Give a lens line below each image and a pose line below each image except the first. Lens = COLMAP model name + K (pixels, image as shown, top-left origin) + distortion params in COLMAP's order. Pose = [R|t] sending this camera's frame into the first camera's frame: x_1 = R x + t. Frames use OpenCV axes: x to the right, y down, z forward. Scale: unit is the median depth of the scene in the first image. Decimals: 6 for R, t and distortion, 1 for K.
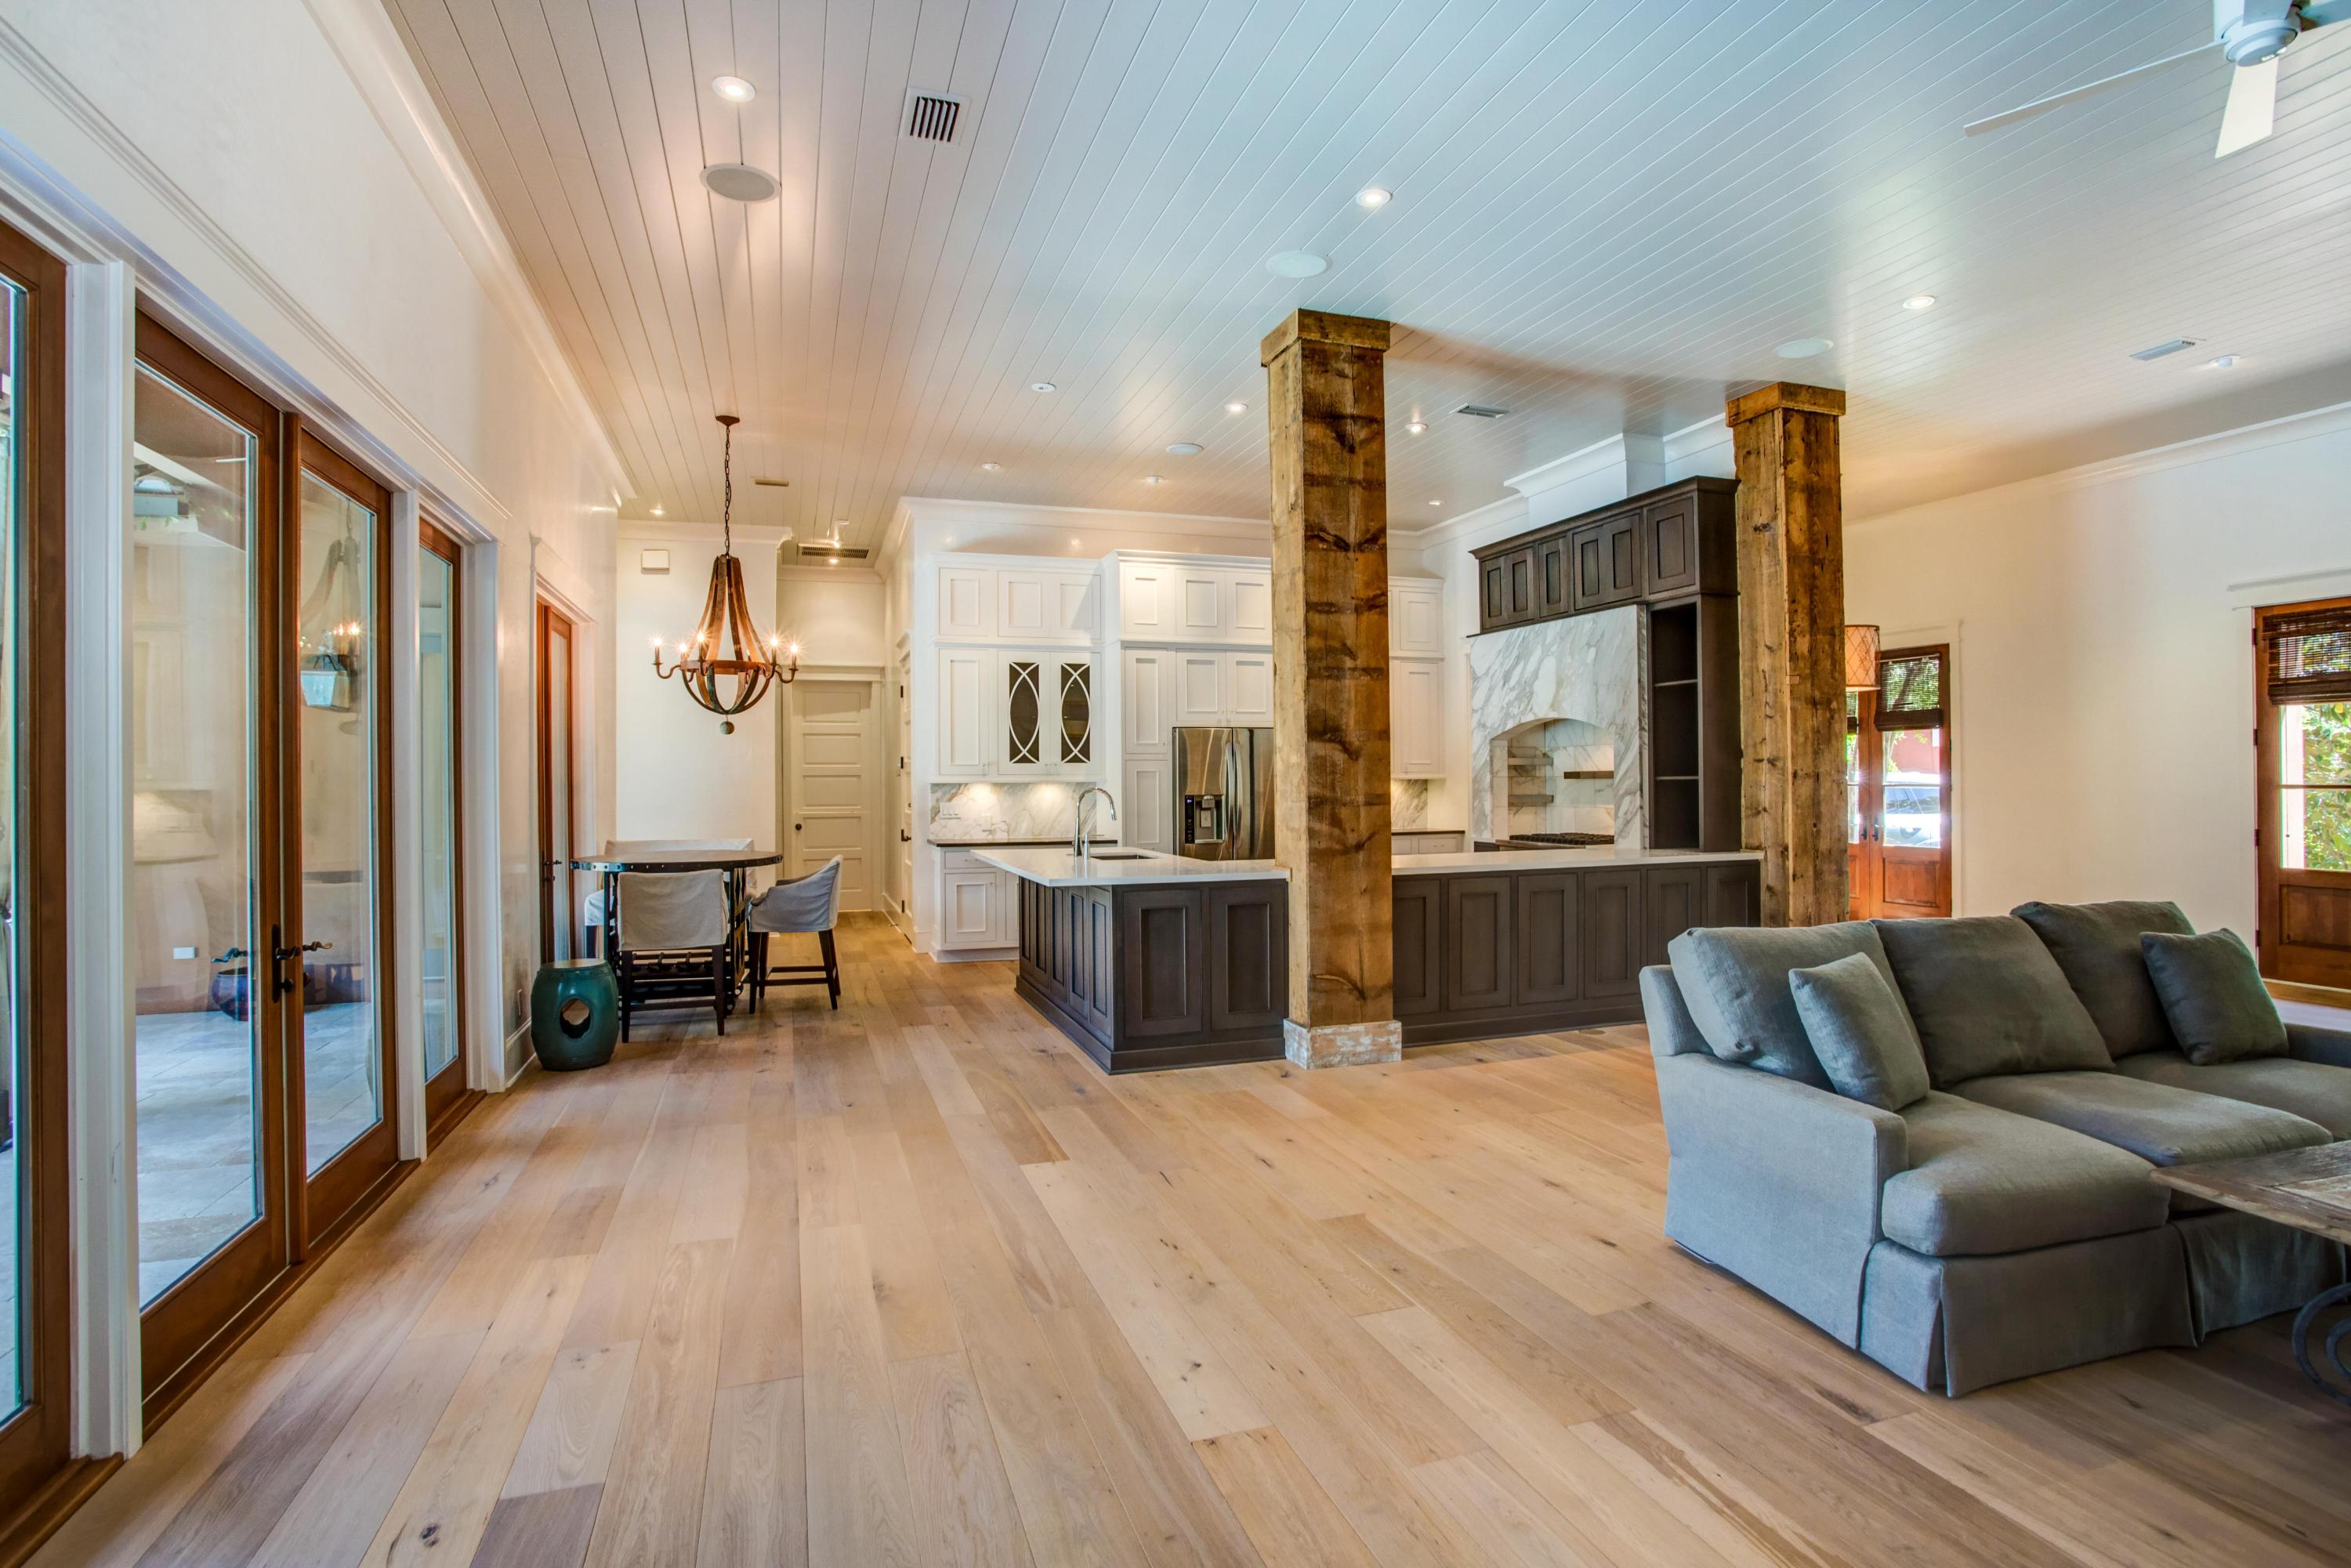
lens RADIAL K [[1149.1, 0, 1173.3], [0, 1149.1, 771.8], [0, 0, 1]] dist [-0.073486, 0.030465]
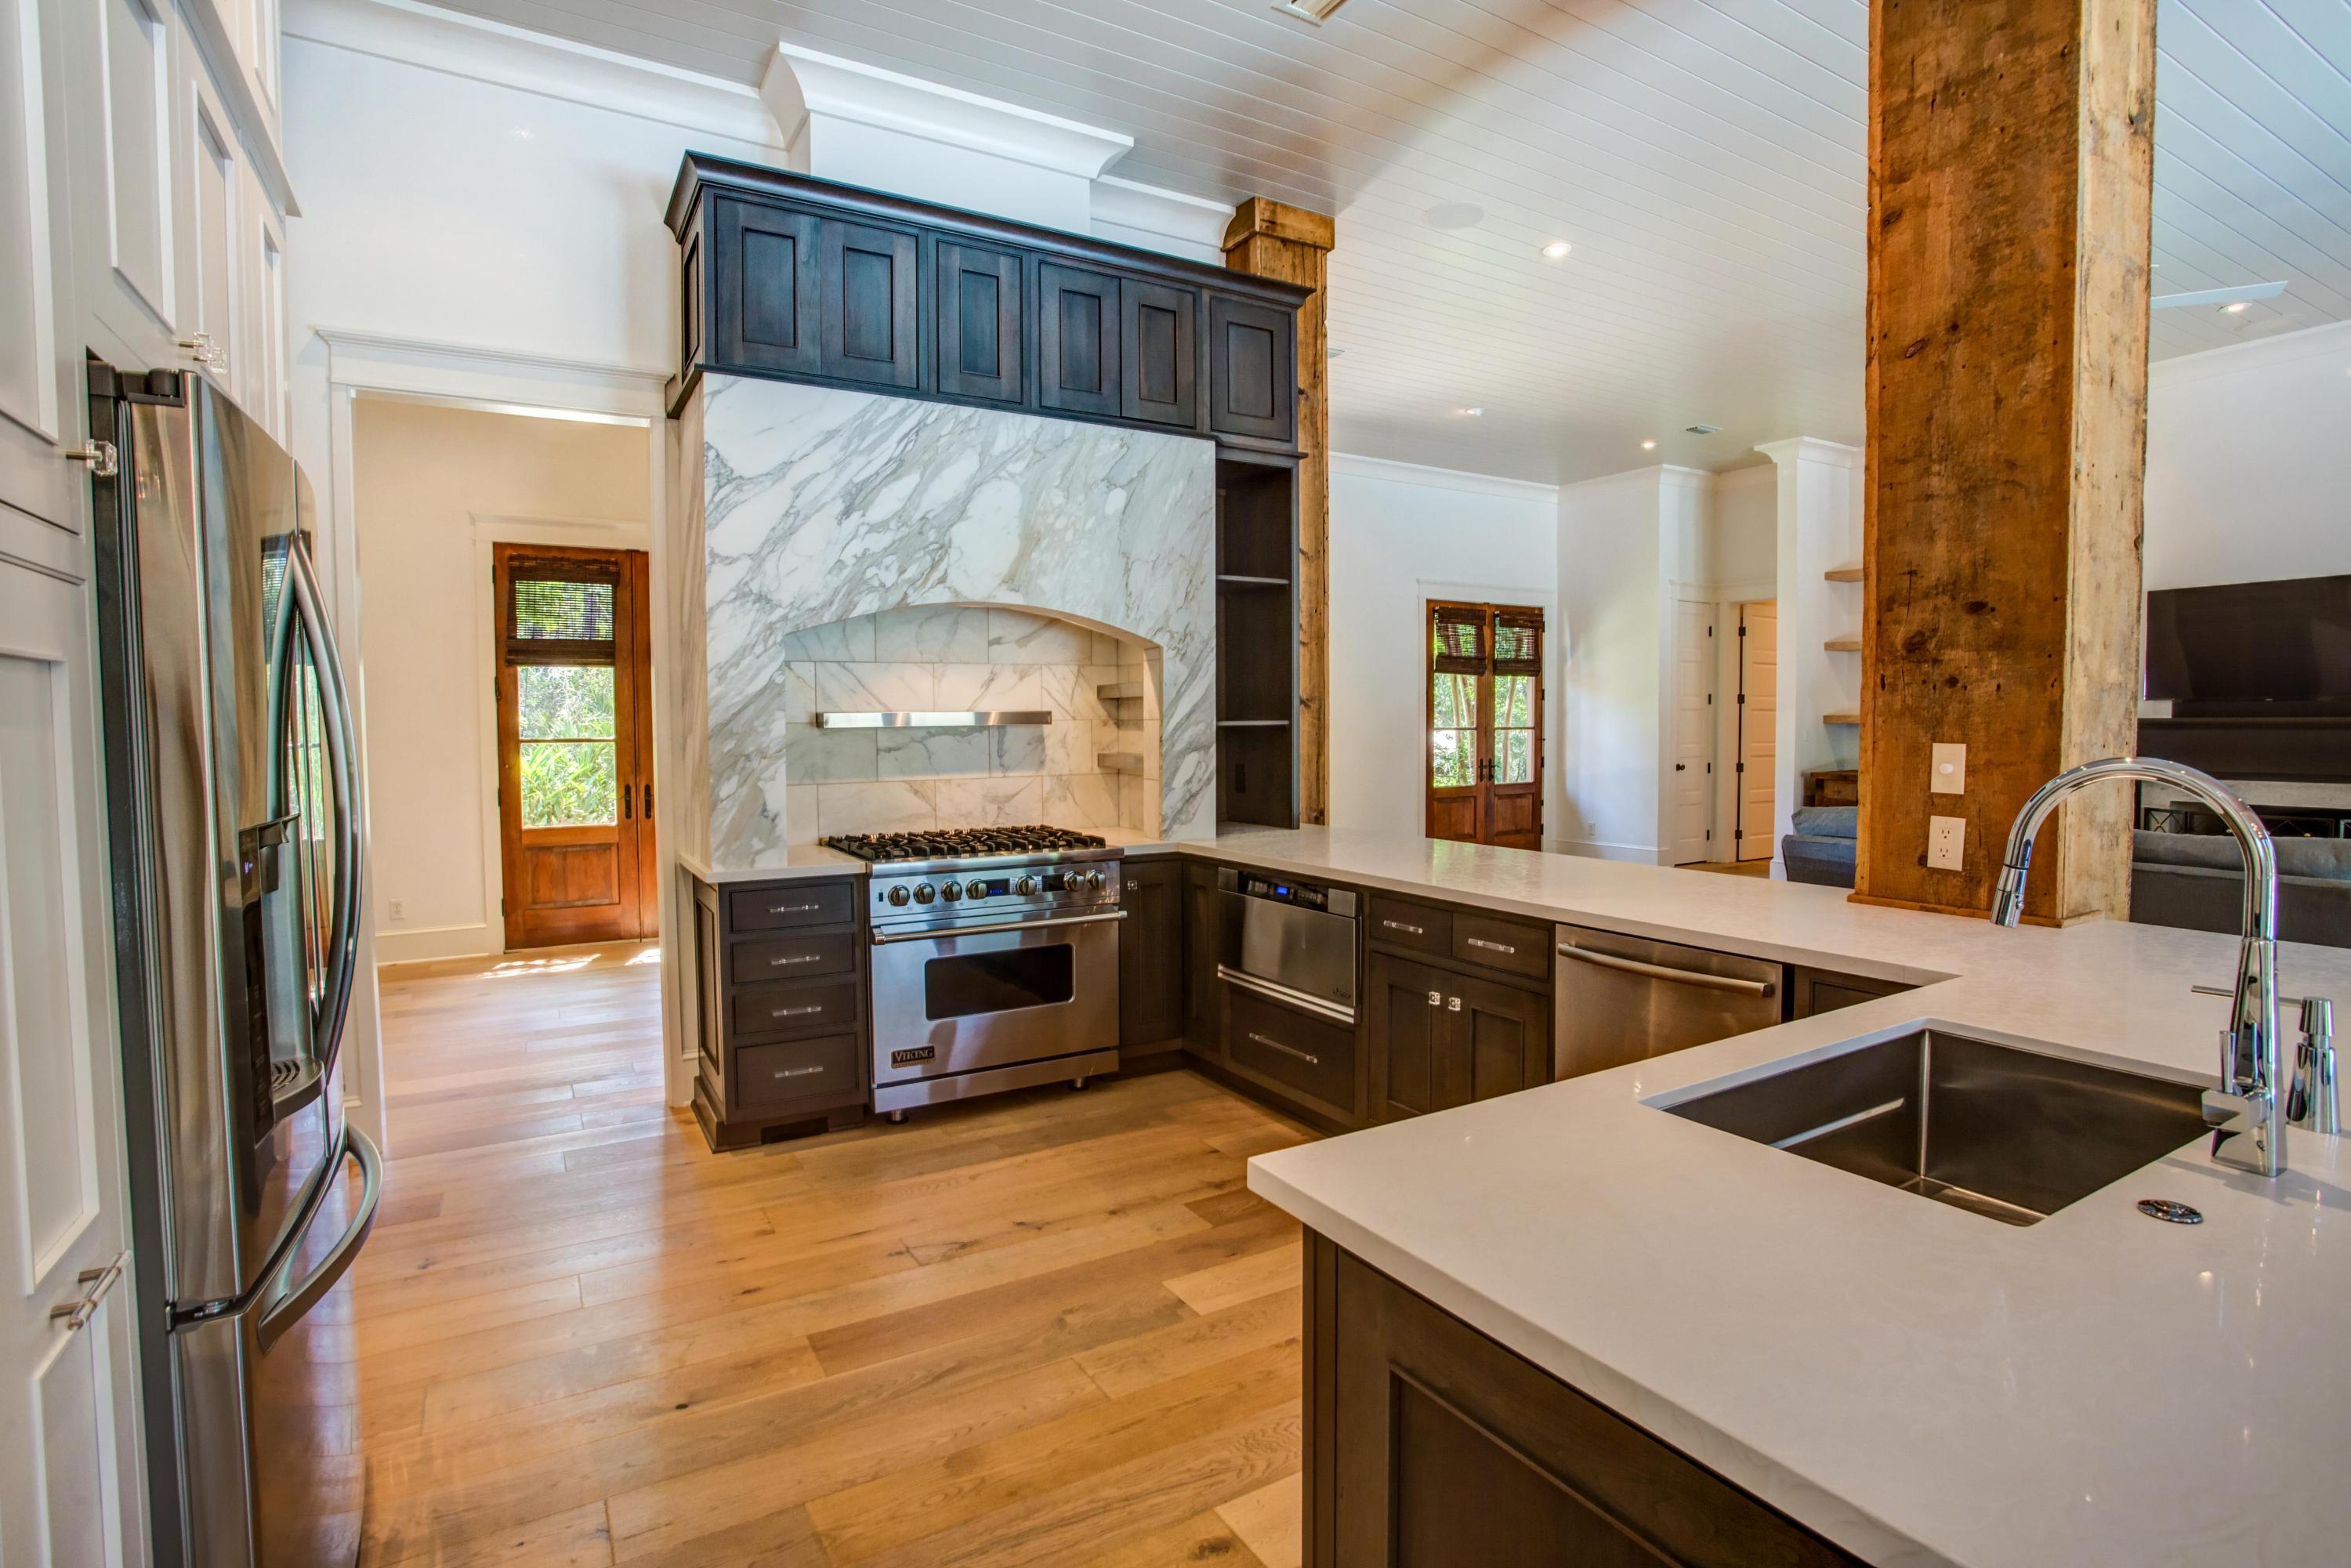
lens RADIAL K [[1149.1, 0, 1177.3], [0, 1149.1, 768.5], [0, 0, 1]] dist [-0.073486, 0.030465]
pose [[-0.208267, -0.033217, 0.977508, -0.219199], [0.001057, 0.999415, 0.034187, 0.009487], [-0.978072, 0.008153, -0.208110, 1.260041]]
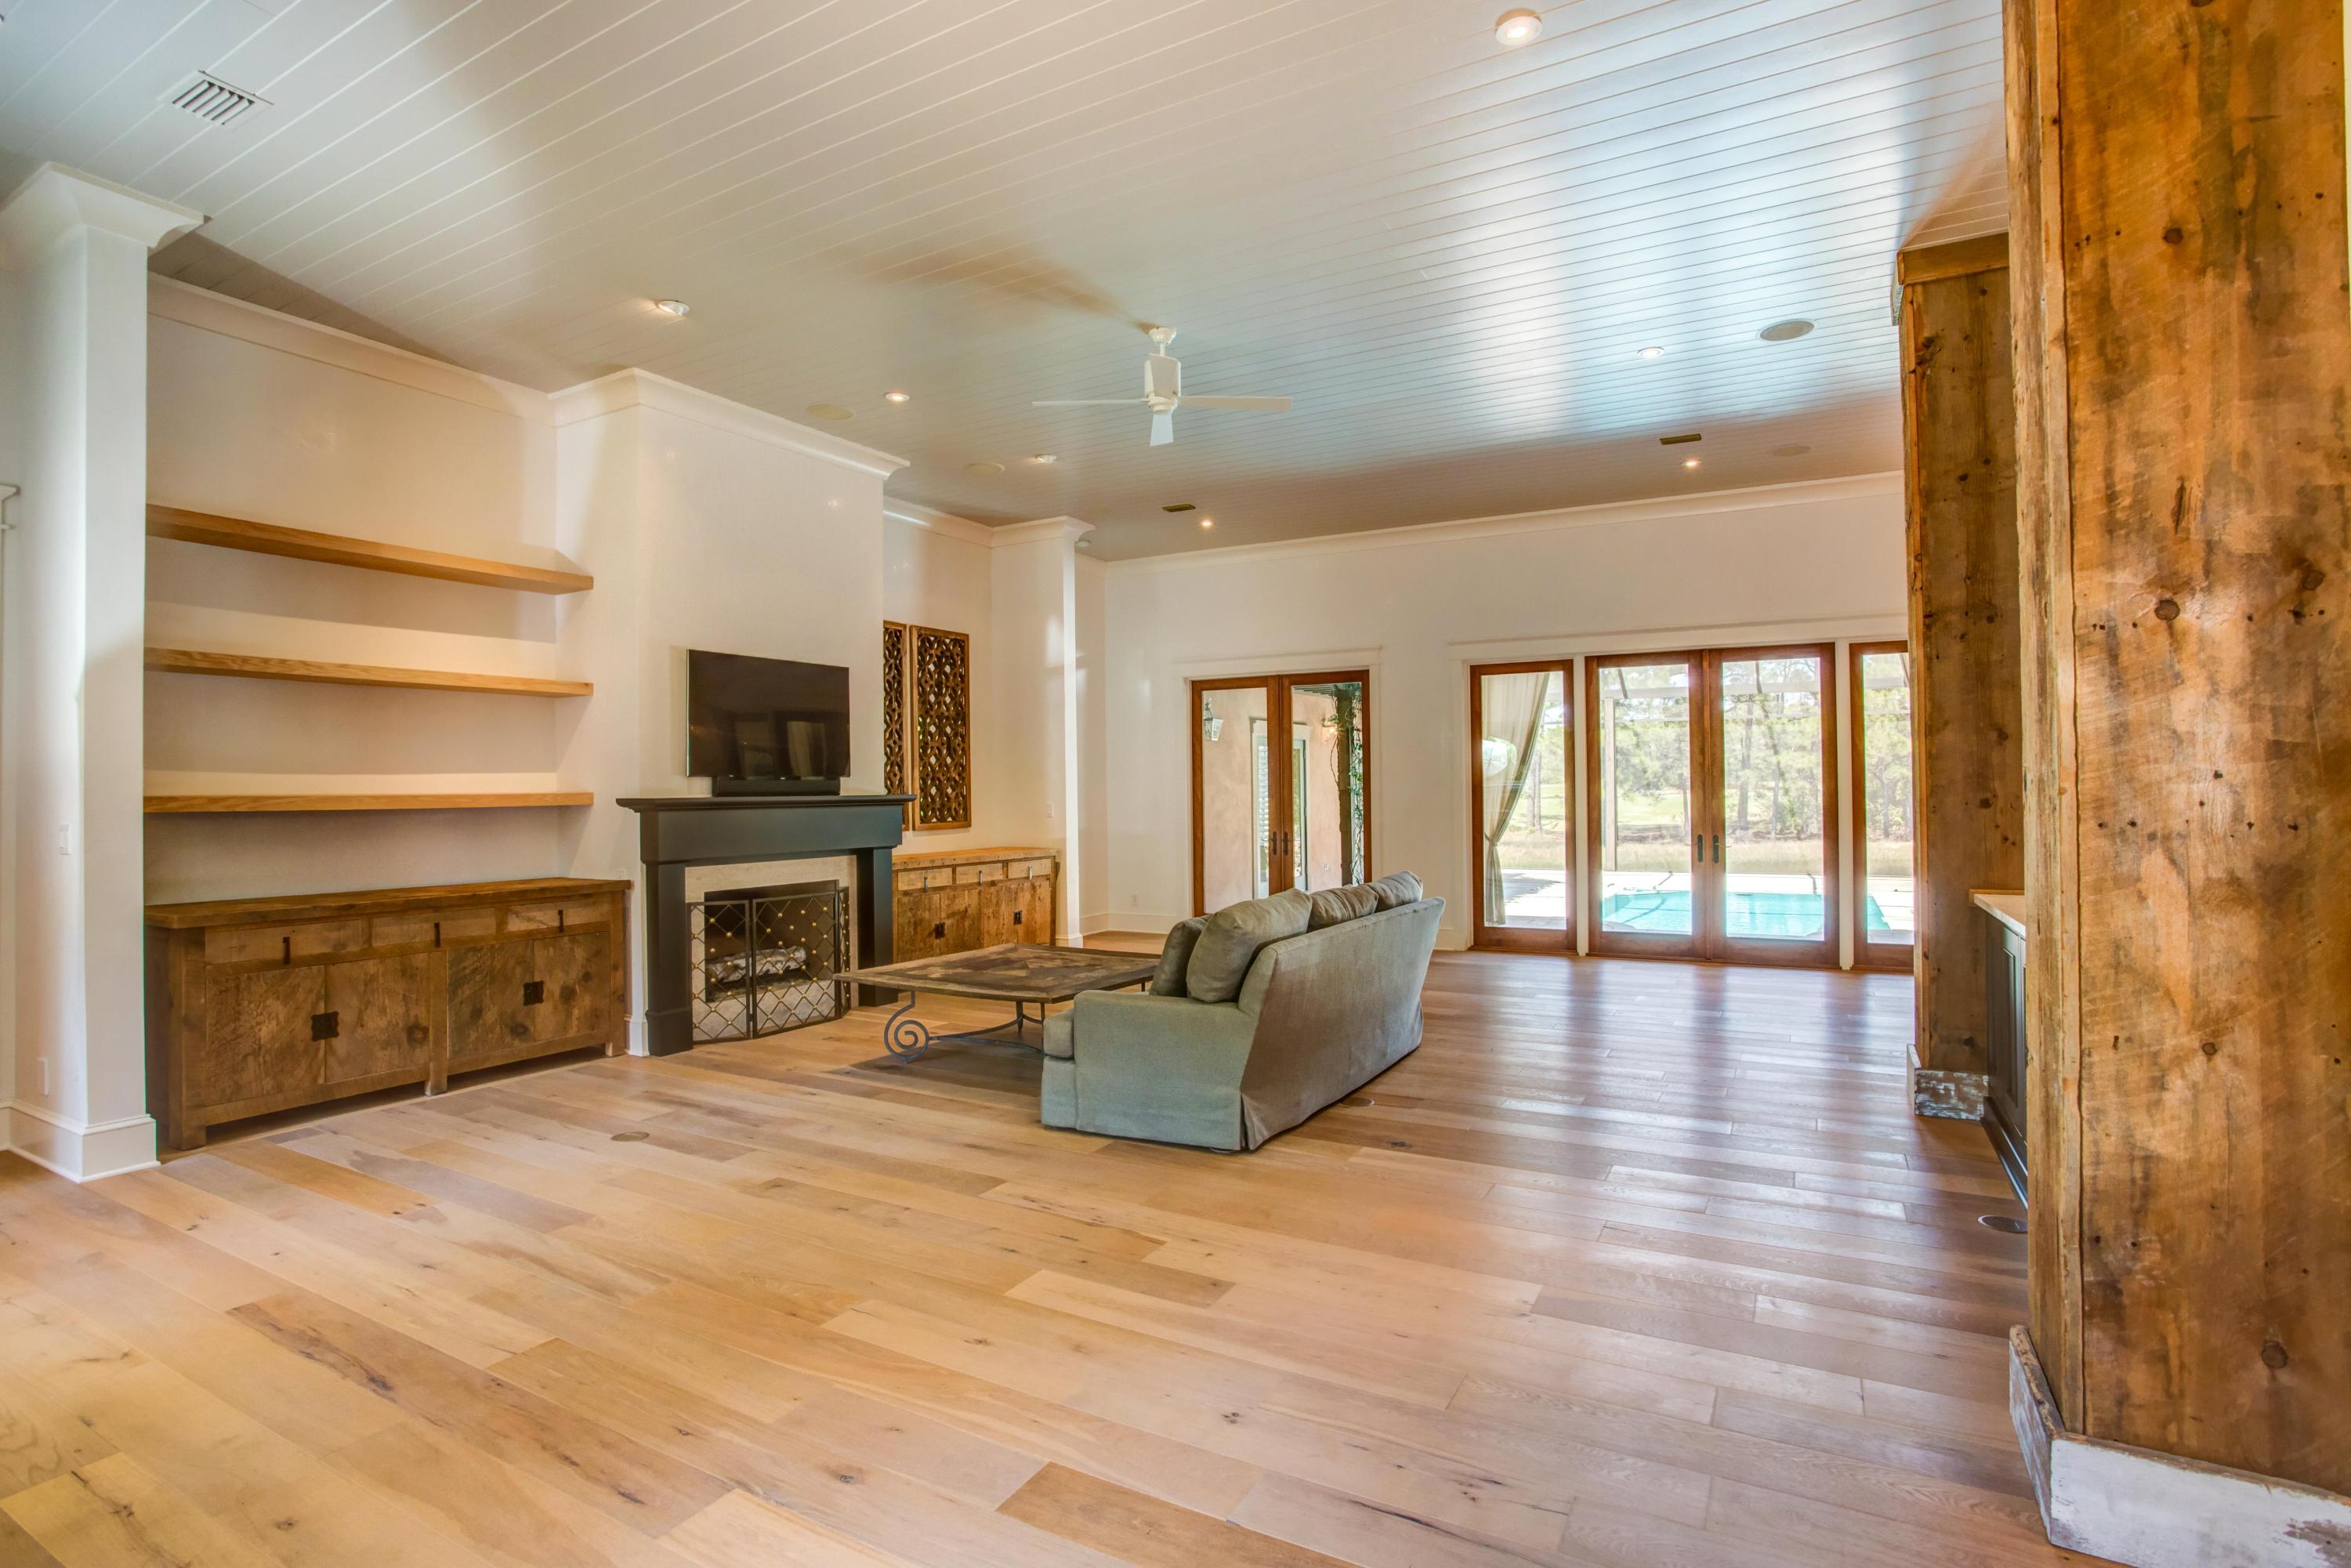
lens RADIAL K [[1149.1, 0, 1181.8], [0, 1149.1, 778.0], [0, 0, 1]] dist [-0.073486, 0.030465]
pose [[-0.742401, 0.006688, -0.669922, 1.000601], [0.018989, 0.999758, -0.011062, 0.000051], [0.669687, -0.020934, -0.742349, 1.078748]]
